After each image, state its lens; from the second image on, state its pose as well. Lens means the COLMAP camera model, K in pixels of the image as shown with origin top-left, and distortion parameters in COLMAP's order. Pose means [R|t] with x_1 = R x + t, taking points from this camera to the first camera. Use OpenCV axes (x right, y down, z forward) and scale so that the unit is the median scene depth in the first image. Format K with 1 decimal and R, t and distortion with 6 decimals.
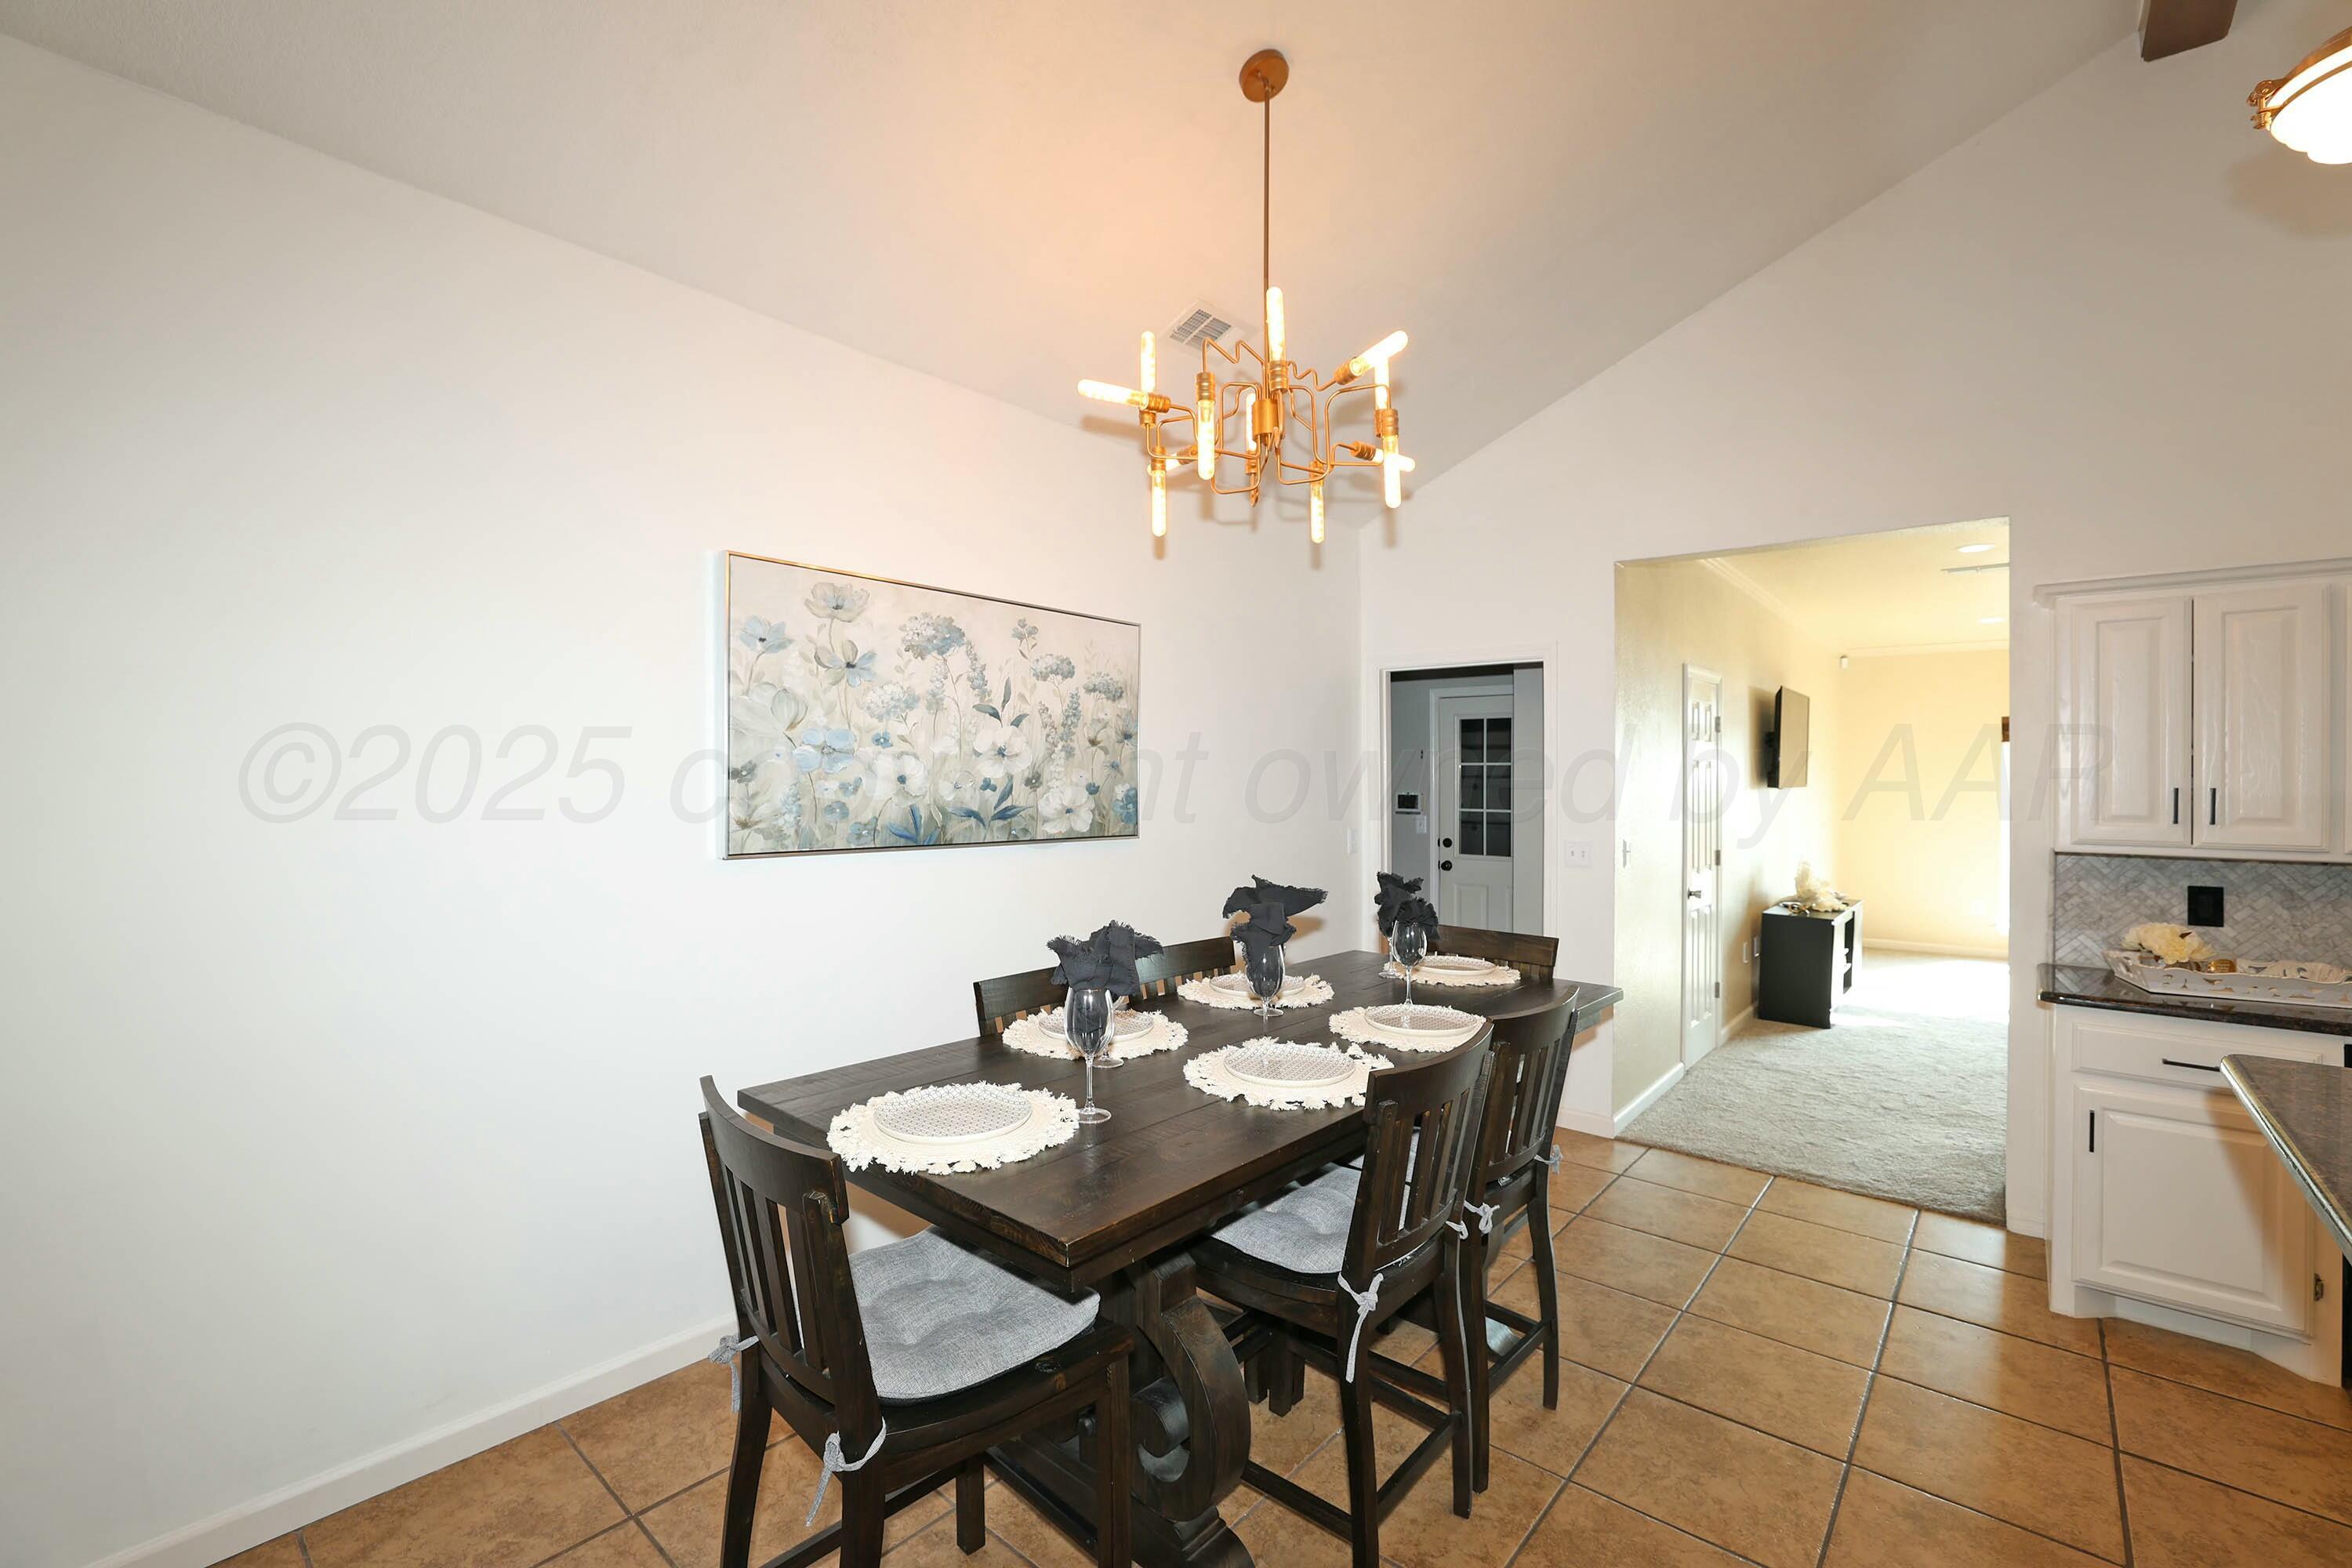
lens RADIAL K [[1020.7, 0, 1228.8], [0, 1020.7, 799.1], [0, 0, 1]] dist [-0.023233, 0.003960]
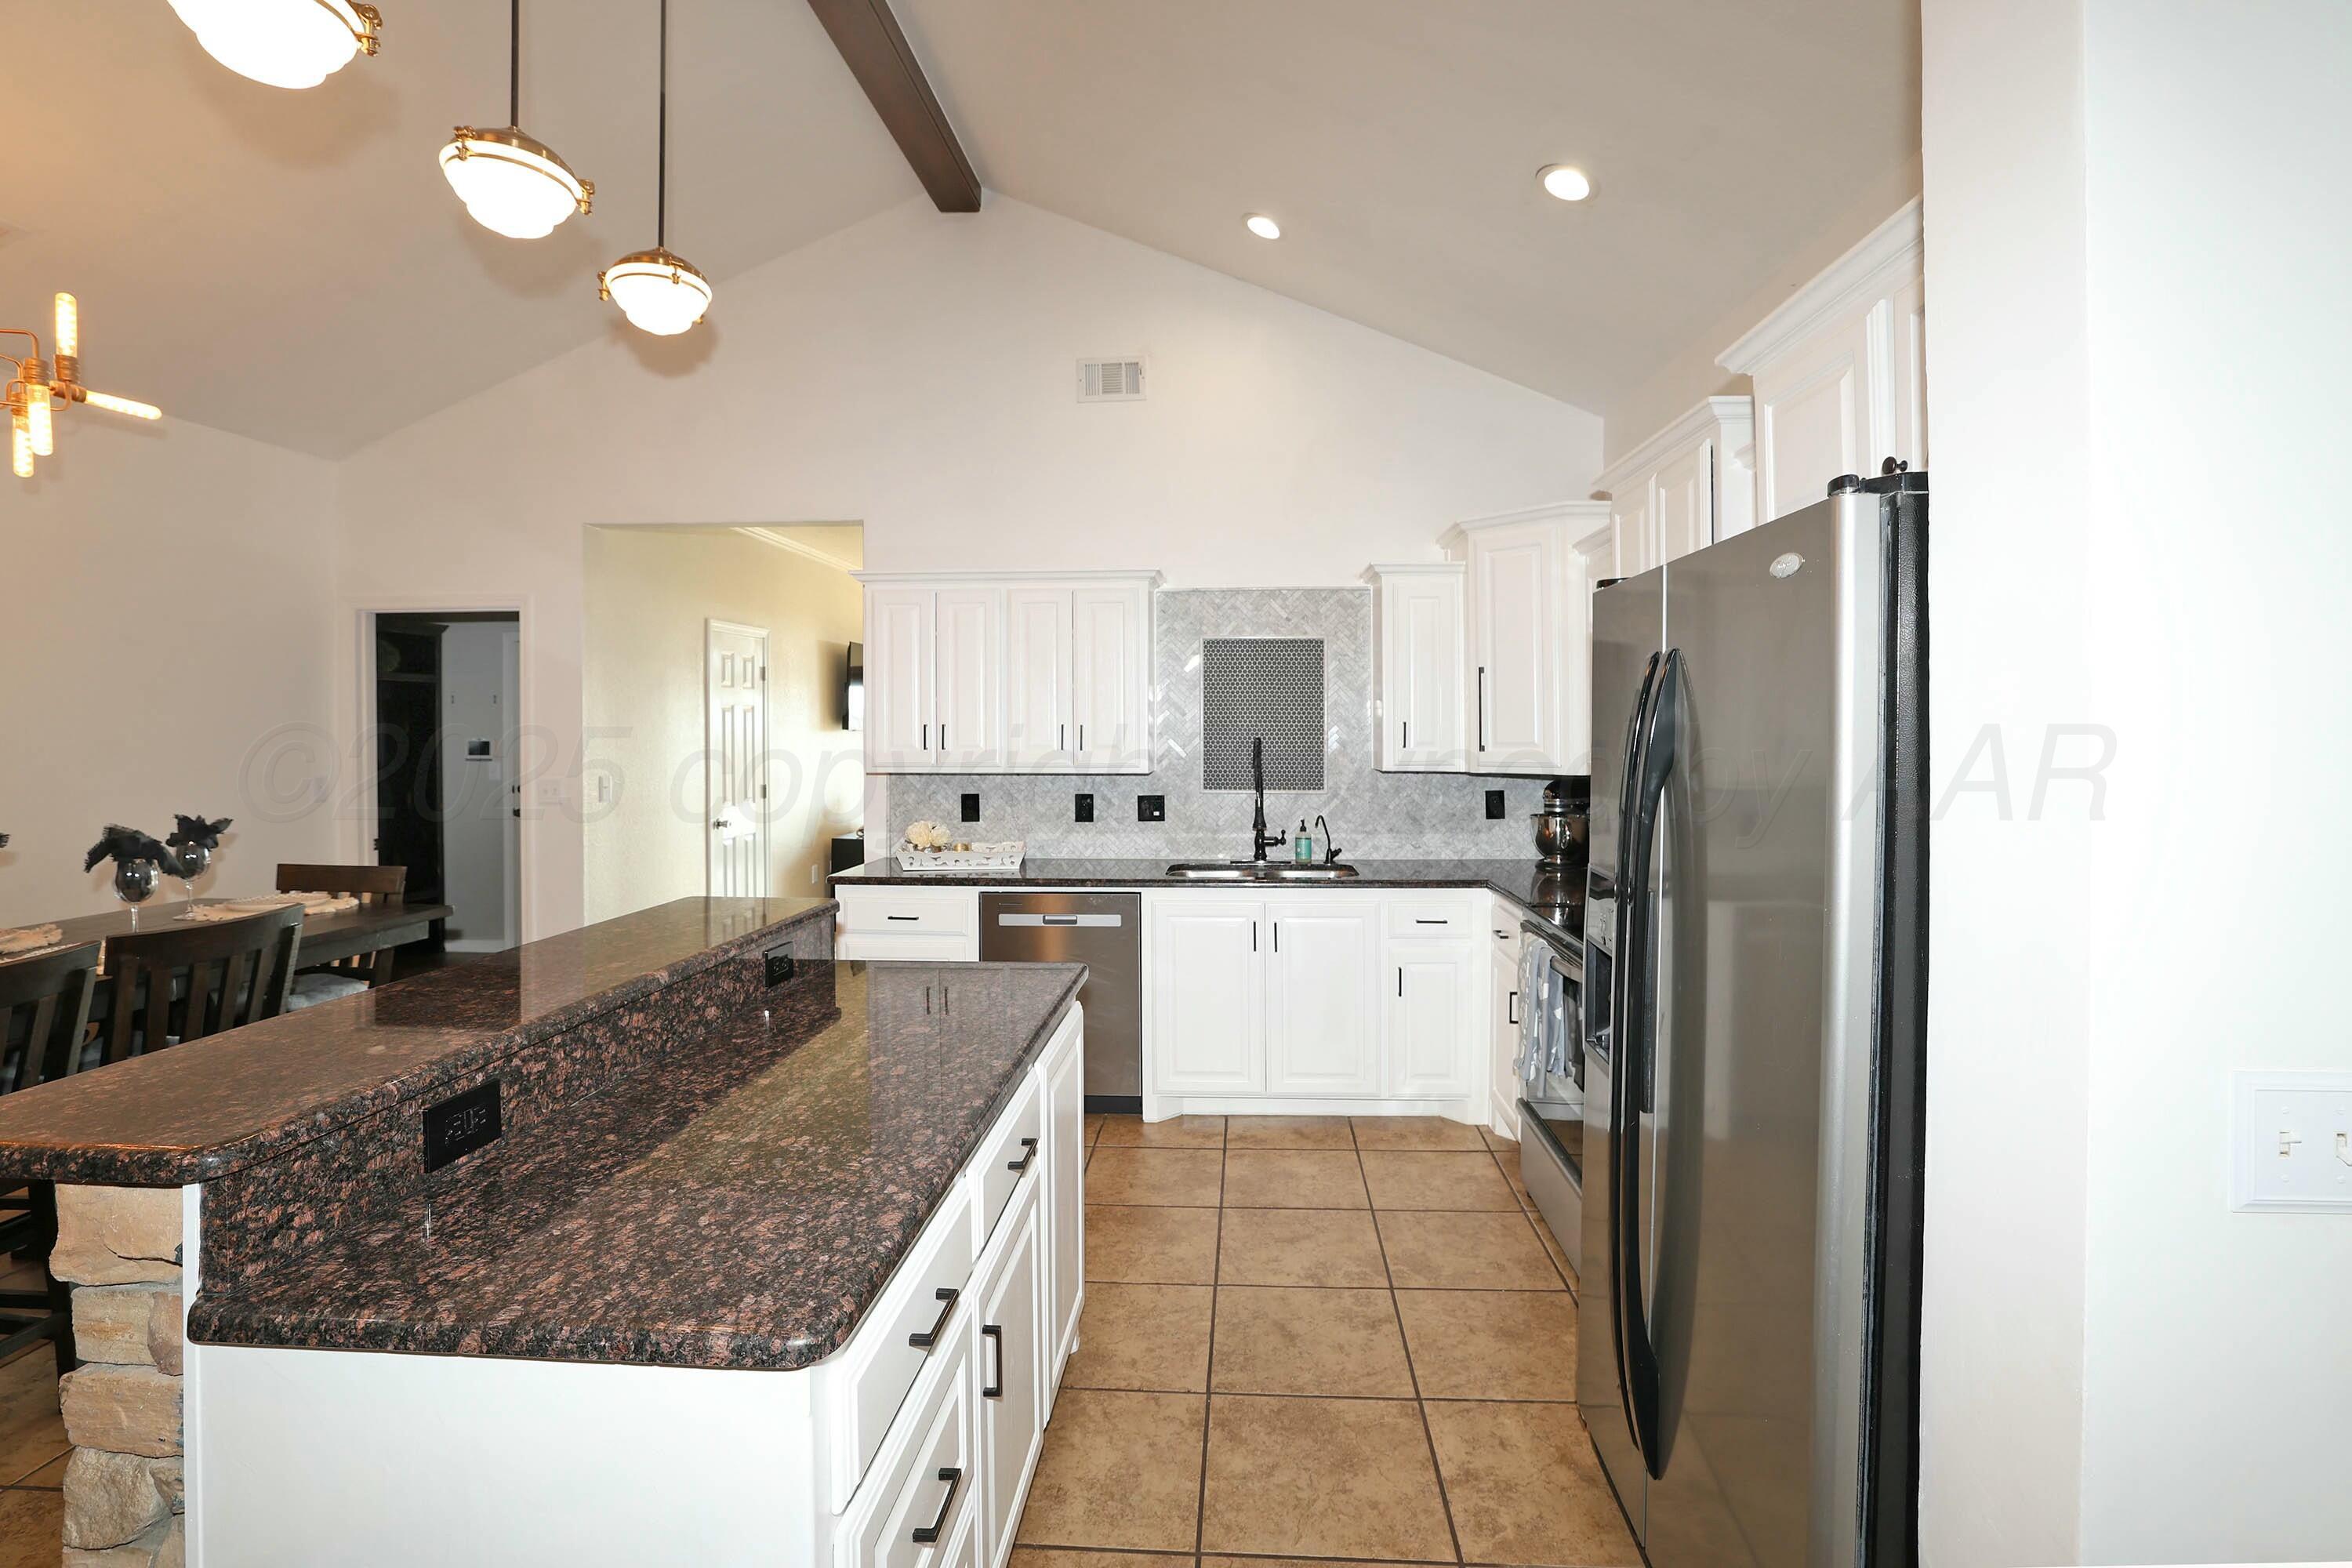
lens RADIAL K [[1020.7, 0, 1228.5], [0, 1020.7, 720.5], [0, 0, 1]] dist [-0.023233, 0.003960]
pose [[0.793755, -0.000059, 0.608237, 0.366771], [0.016045, 0.999654, -0.020842, 0.018165], [-0.608026, 0.026303, 0.793481, -0.364831]]
